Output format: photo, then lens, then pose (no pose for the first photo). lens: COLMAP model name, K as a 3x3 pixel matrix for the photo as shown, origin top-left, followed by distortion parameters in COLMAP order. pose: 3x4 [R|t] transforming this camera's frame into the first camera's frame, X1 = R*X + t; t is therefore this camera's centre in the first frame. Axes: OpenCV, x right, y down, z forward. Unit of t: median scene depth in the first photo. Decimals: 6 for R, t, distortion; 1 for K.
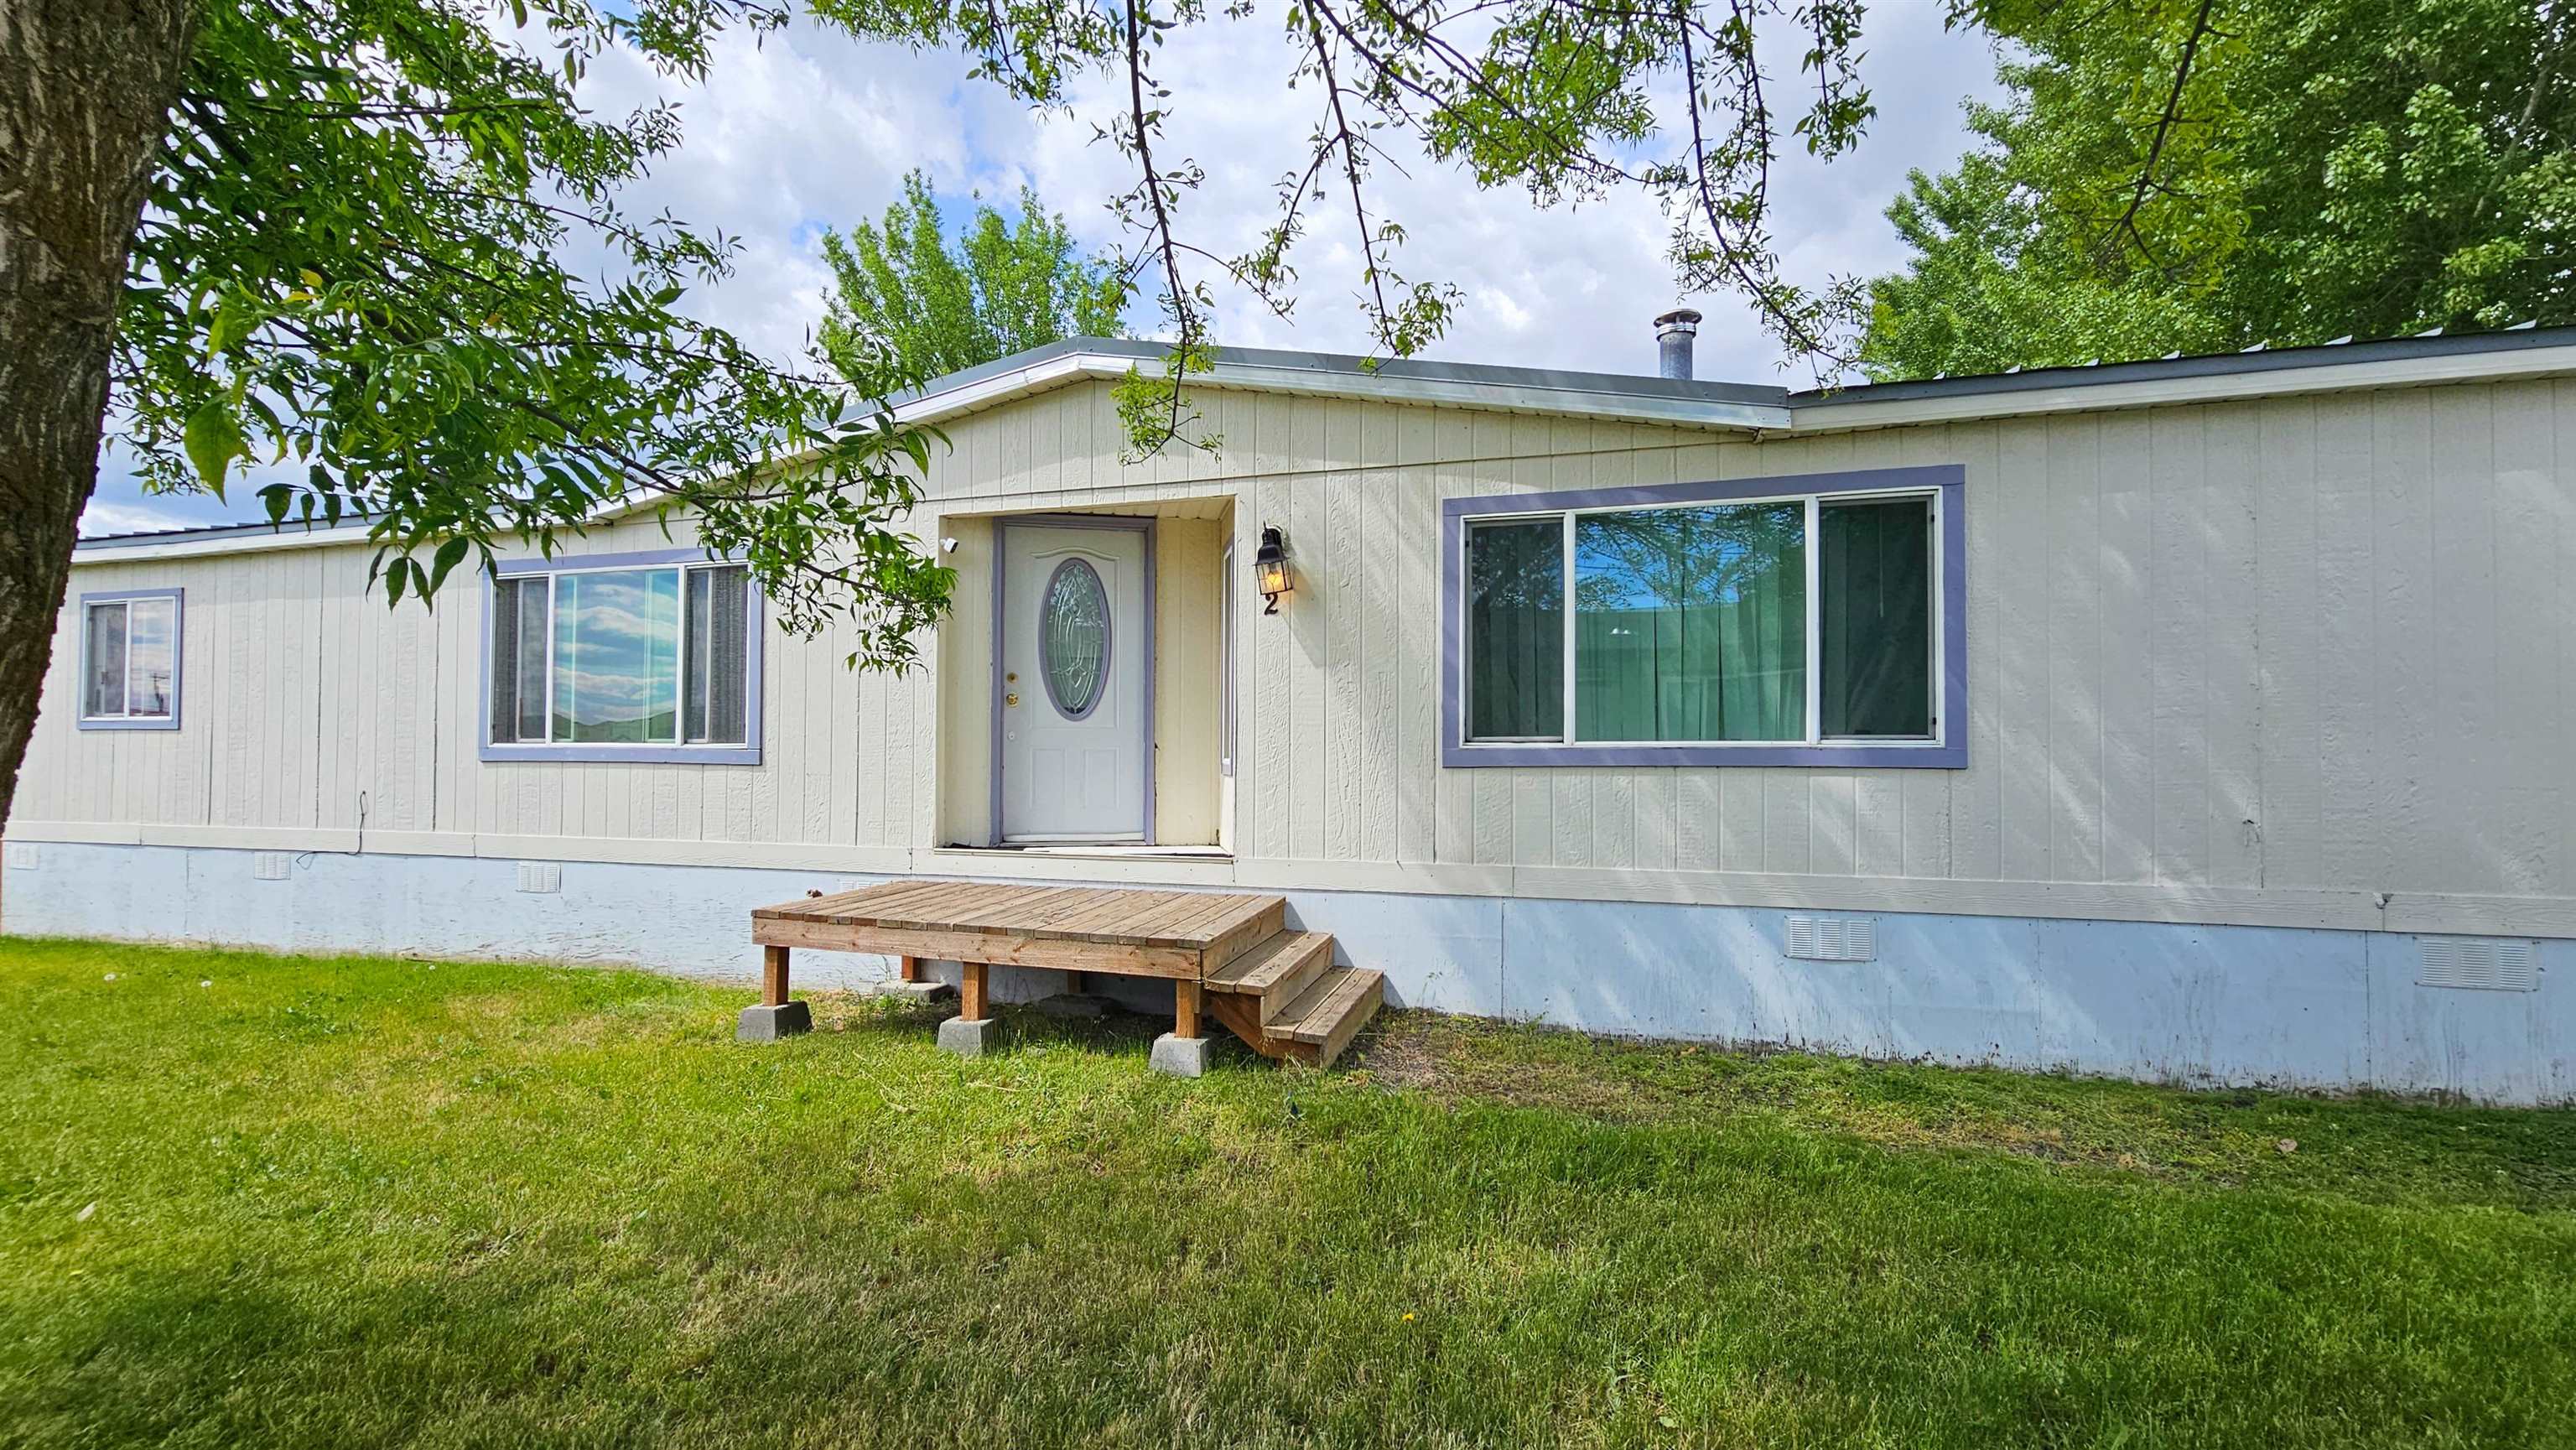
lens RADIAL K [[1059.7, 0, 1293.8], [0, 1059.7, 729.7], [0, 0, 1]] dist [-0.002729, -0.000203]
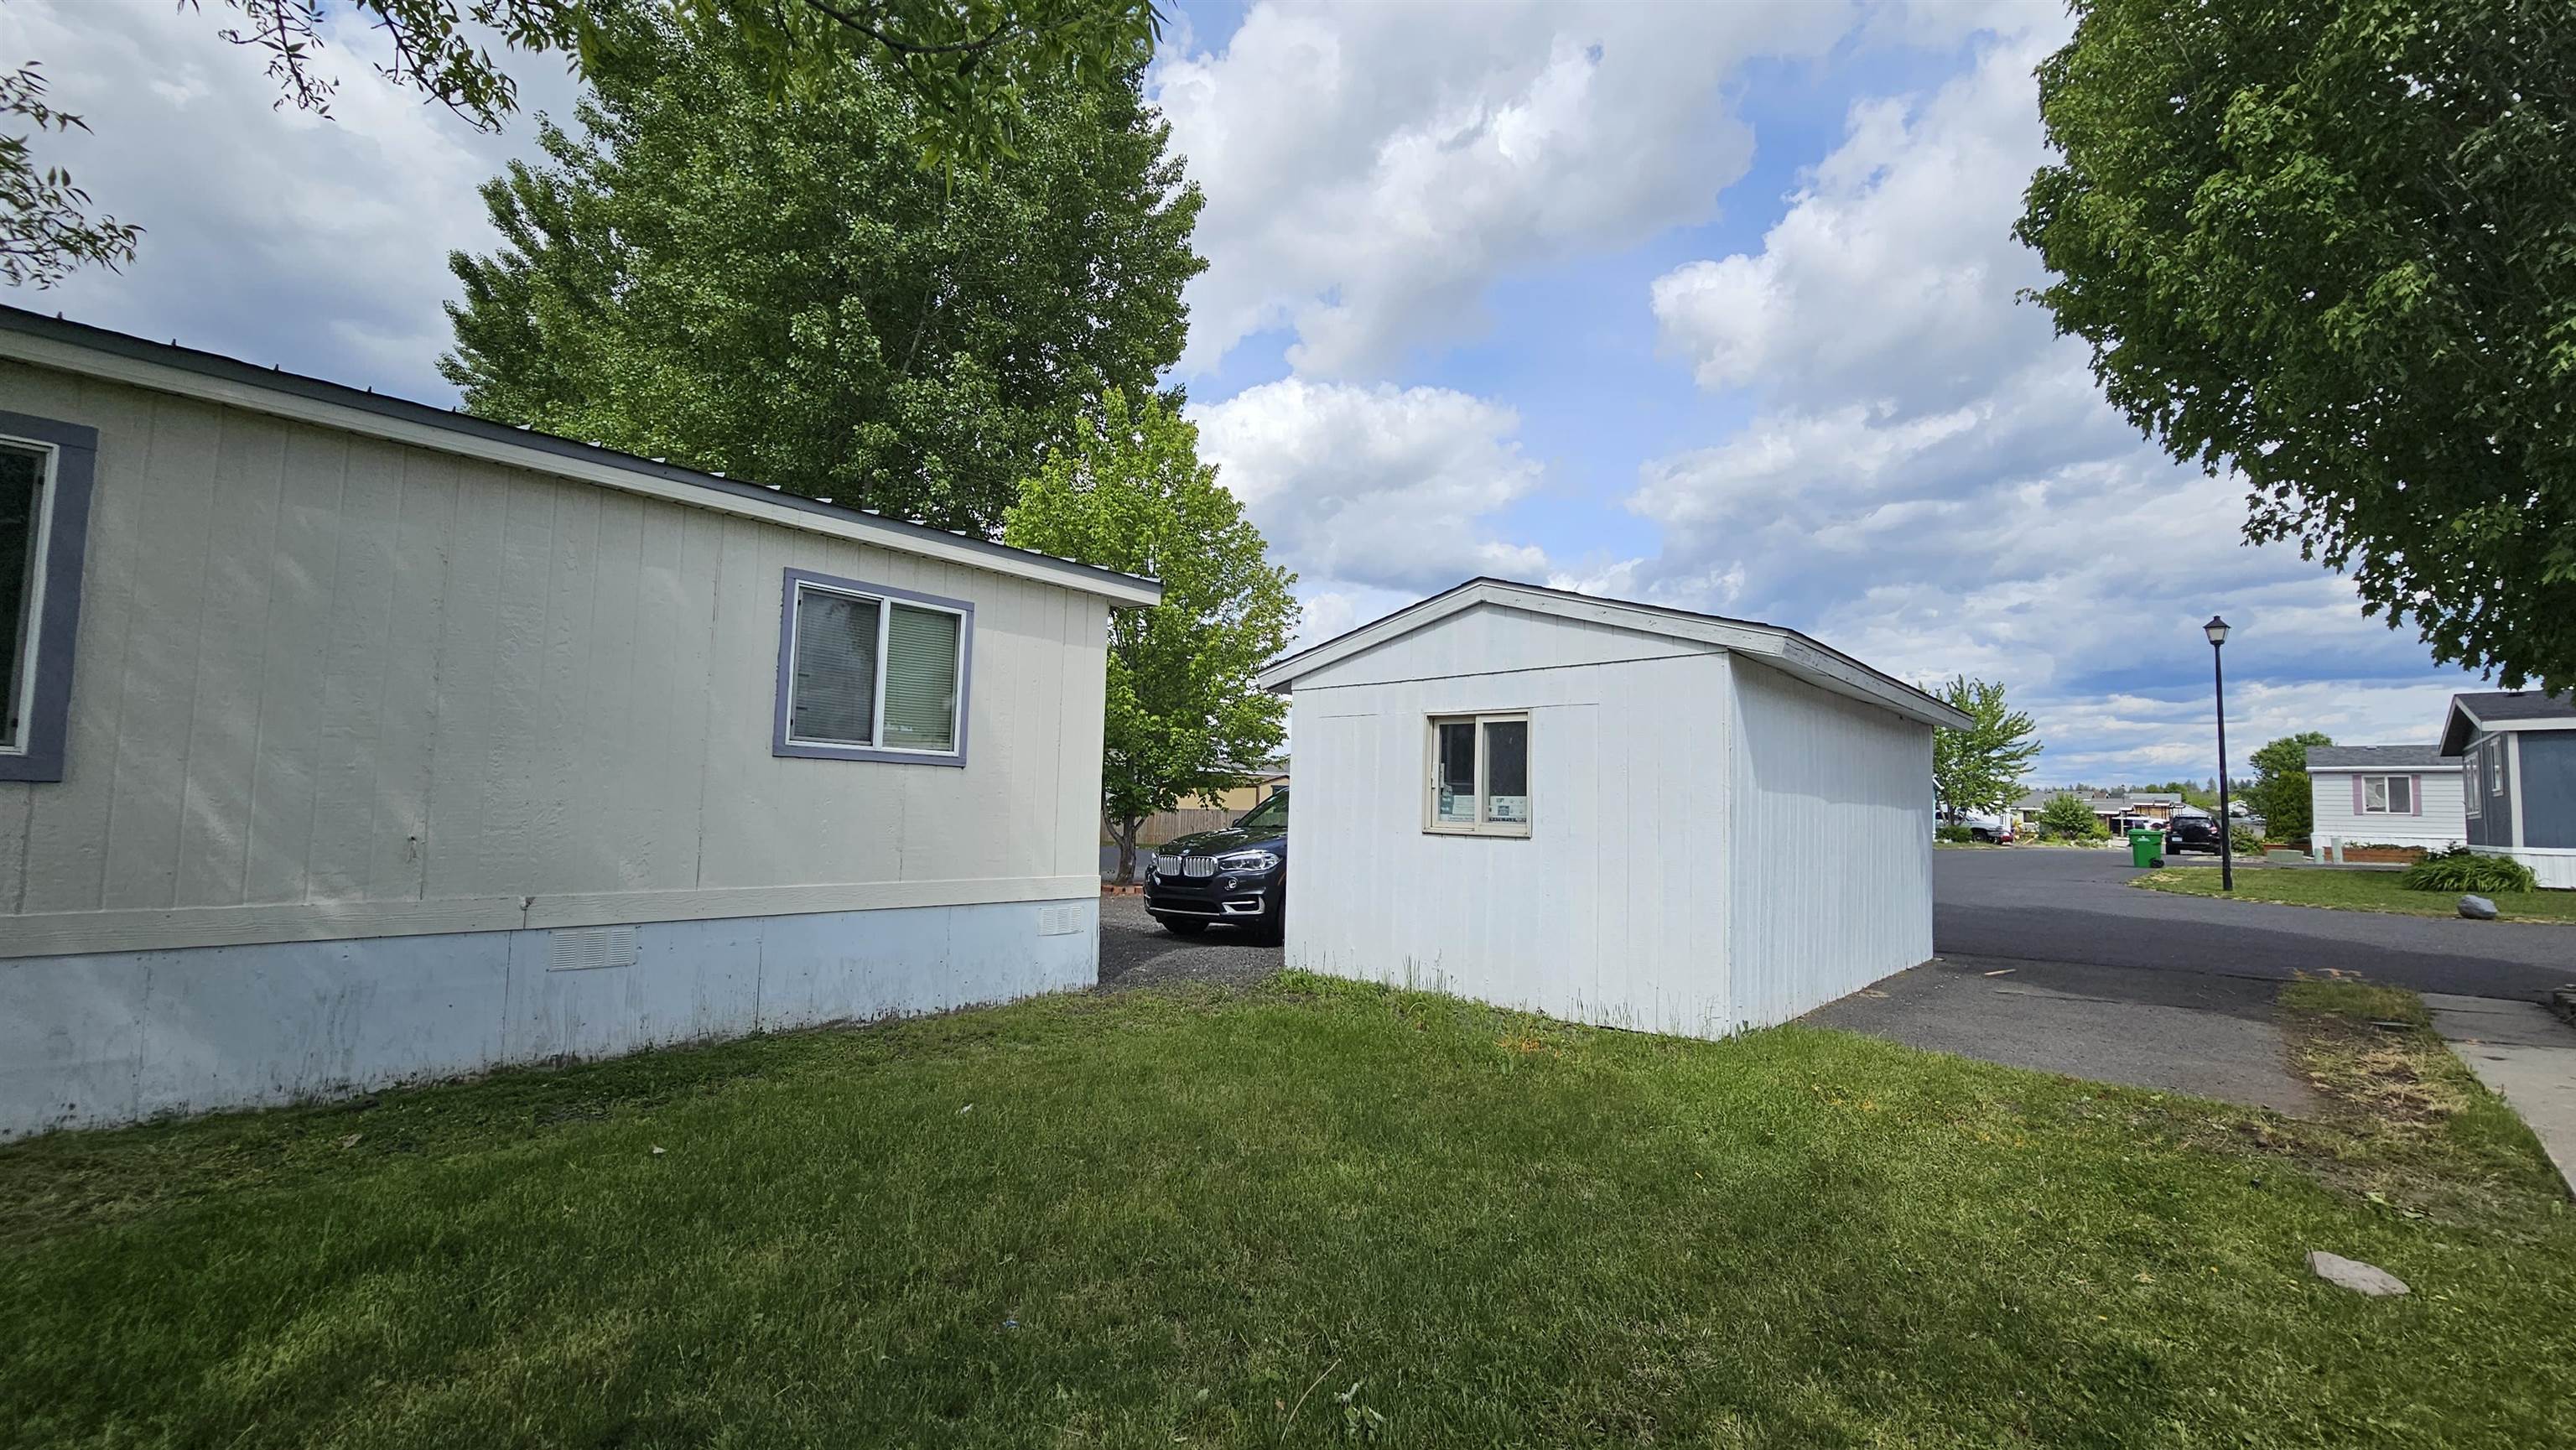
lens RADIAL K [[1059.7, 0, 1293.8], [0, 1059.7, 729.7], [0, 0, 1]] dist [-0.002729, -0.000203]
pose [[0.407454, 0.074177, 0.910208, 0.267102], [-0.053003, 0.996936, -0.057518, -0.008065], [-0.911686, -0.024808, 0.410137, -0.242811]]
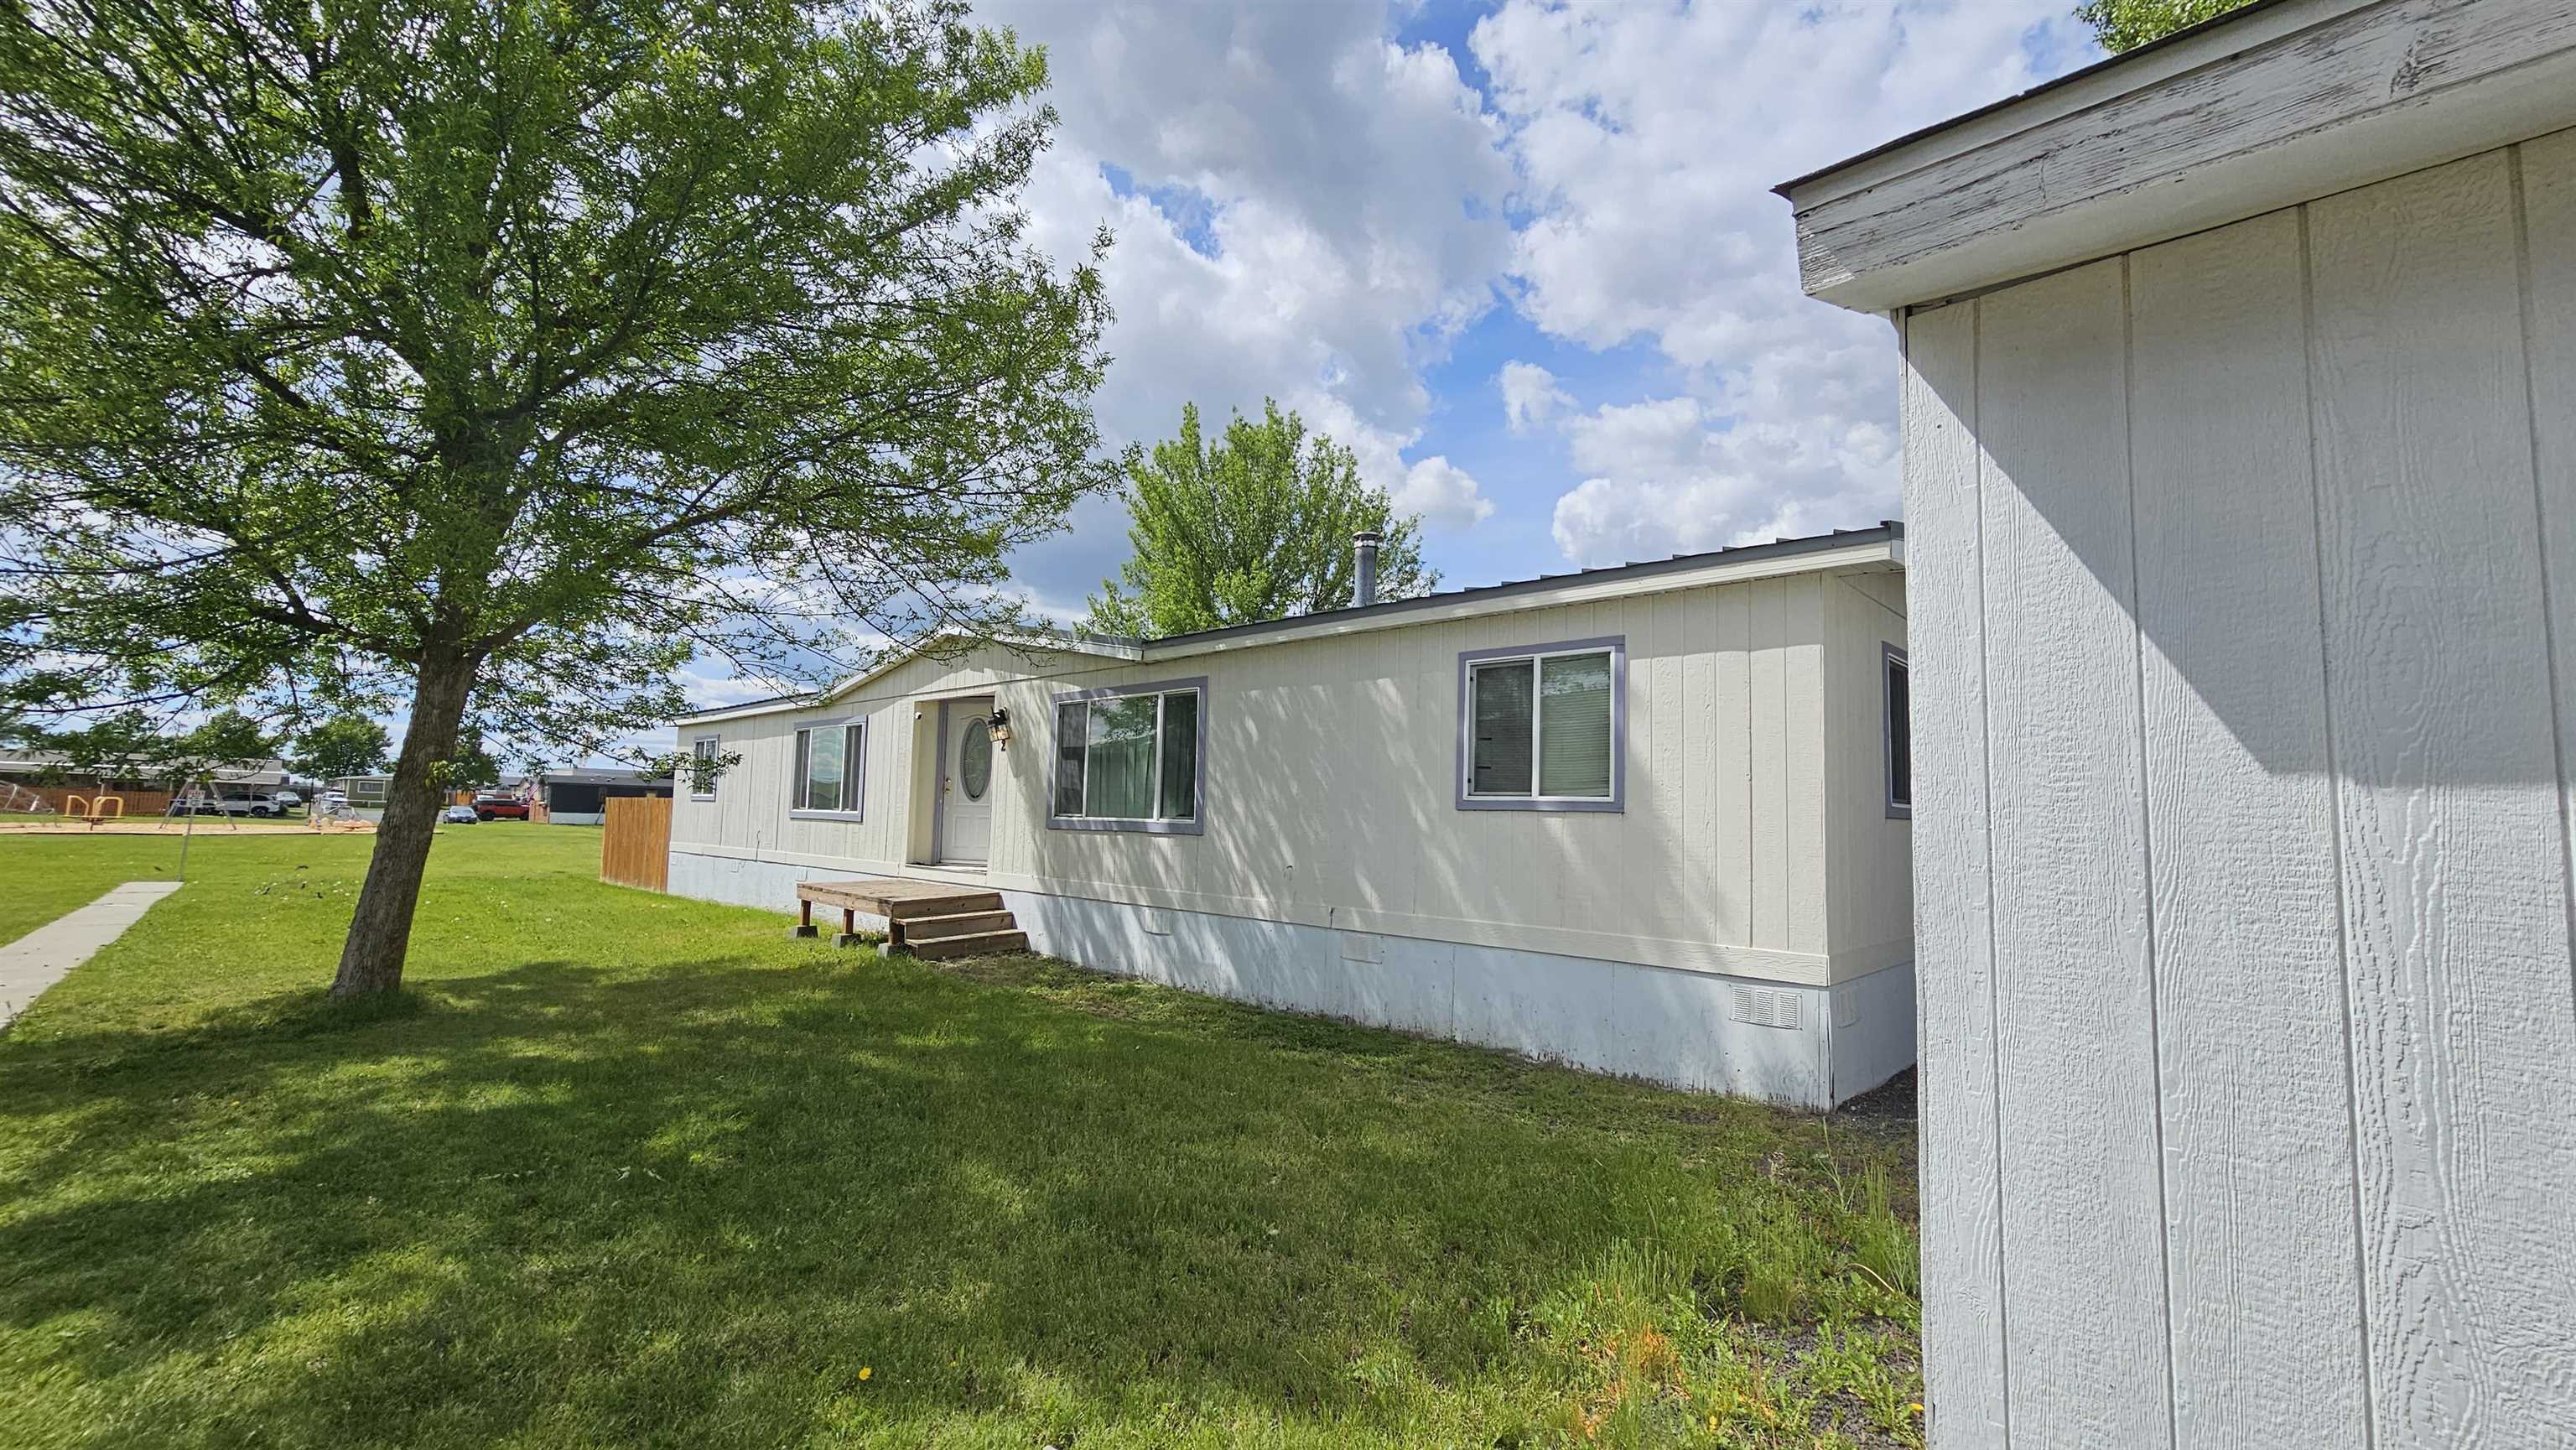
lens RADIAL K [[1059.7, 0, 1293.8], [0, 1059.7, 729.7], [0, 0, 1]] dist [-0.002729, -0.000203]
pose [[0.887267, -0.020007, -0.460822, 1.699493], [-0.011541, 0.997783, -0.065541, -0.029075], [0.461111, 0.063471, 0.885069, -0.636294]]
